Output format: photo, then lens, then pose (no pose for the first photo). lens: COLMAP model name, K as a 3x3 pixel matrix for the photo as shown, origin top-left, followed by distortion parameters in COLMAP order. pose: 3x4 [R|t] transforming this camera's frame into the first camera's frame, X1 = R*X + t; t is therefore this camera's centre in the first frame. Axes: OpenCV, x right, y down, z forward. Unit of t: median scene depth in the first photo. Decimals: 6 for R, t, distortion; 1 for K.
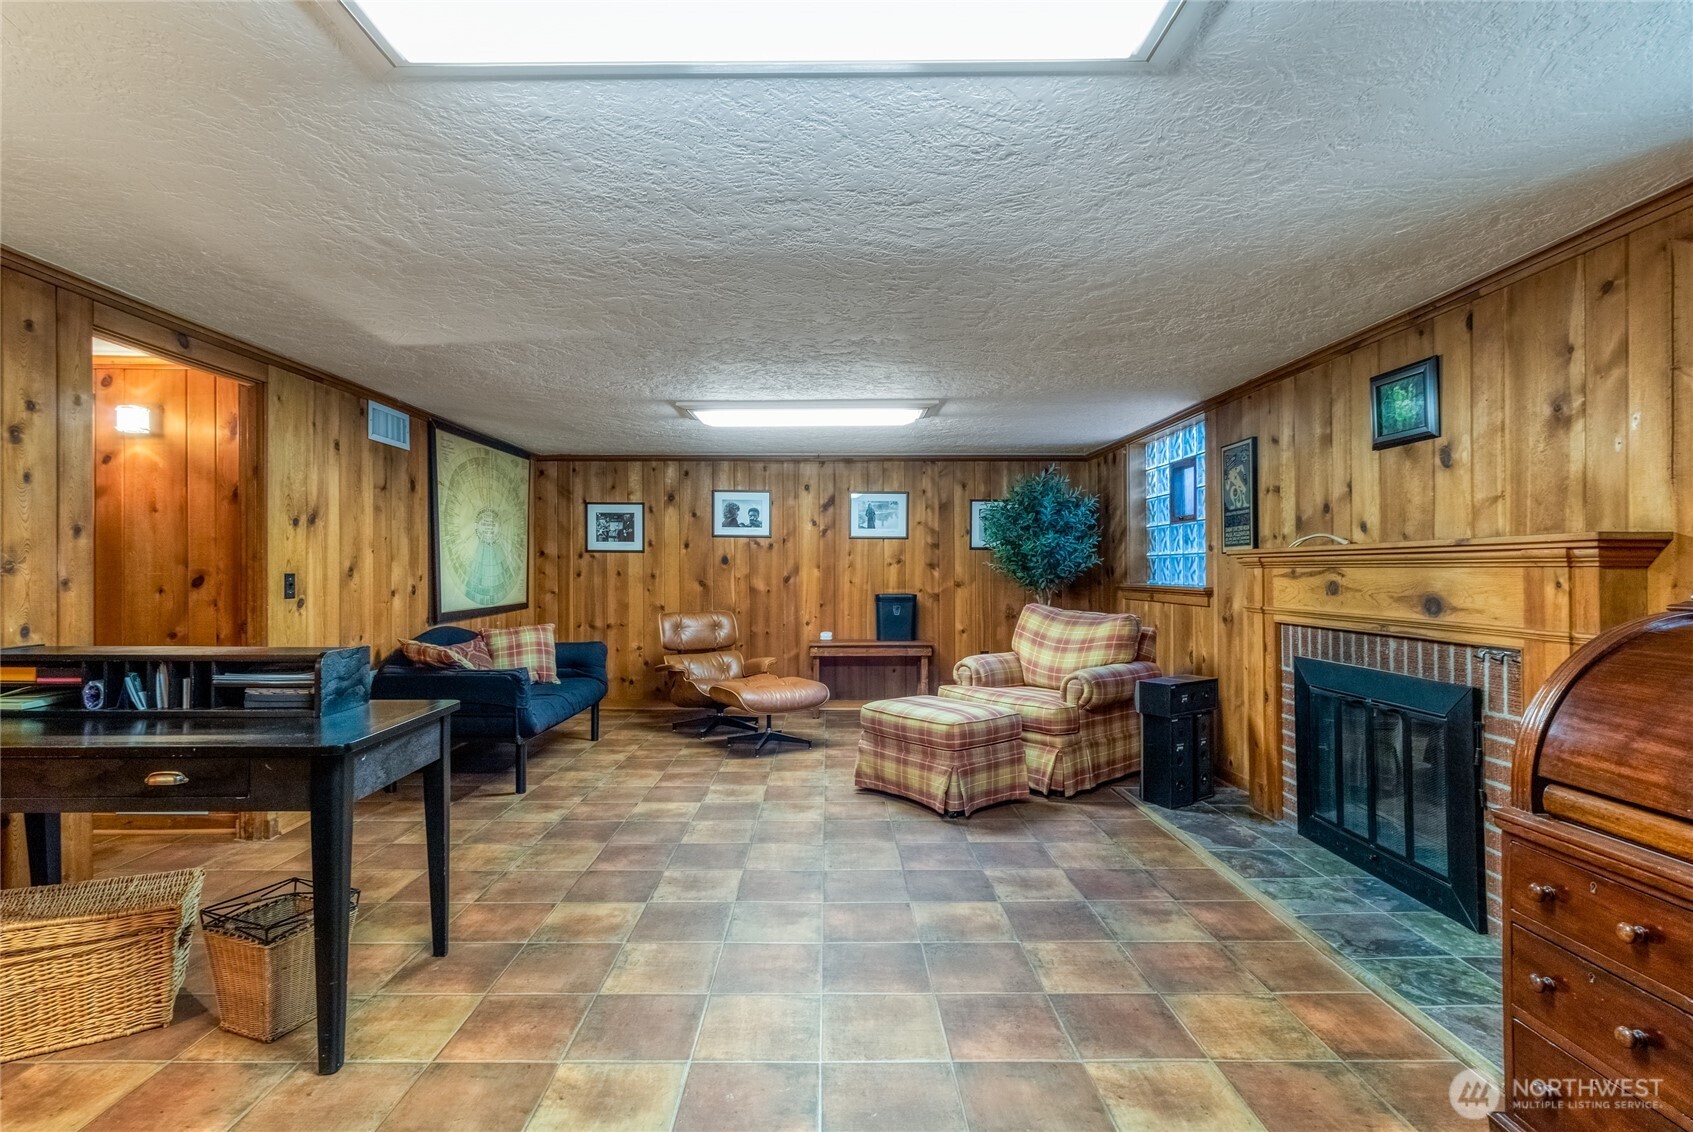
lens RADIAL K [[809.0, 0, 838.5], [0, 809.0, 566.5], [0, 0, 1]] dist [0.003000, 0.000209]
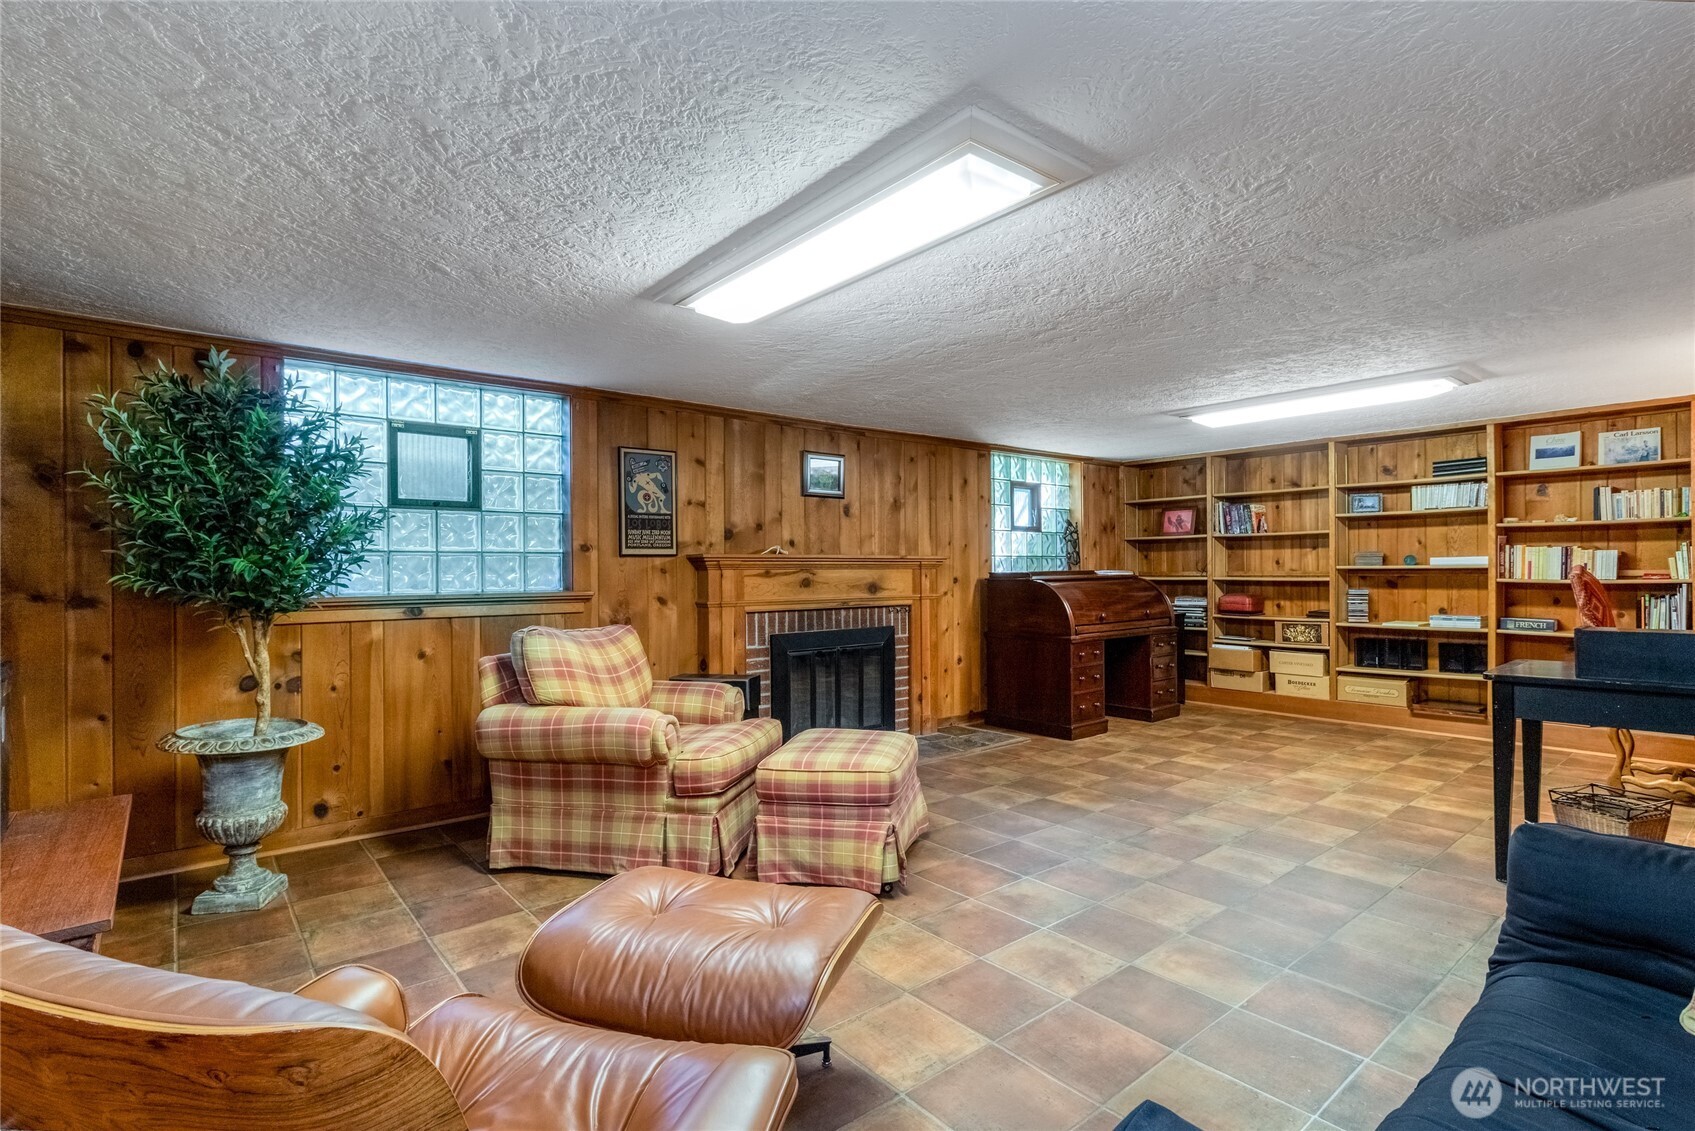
lens RADIAL K [[810.0, 0, 839.9], [0, 810.0, 565.3], [0, 0, 1]] dist [0.003000, 0.000209]
pose [[-0.624931, 0.011024, 0.780602, -0.681188], [0.003354, 0.999929, -0.011436, 0.012802], [-0.780673, -0.004529, -0.624923, 2.100870]]
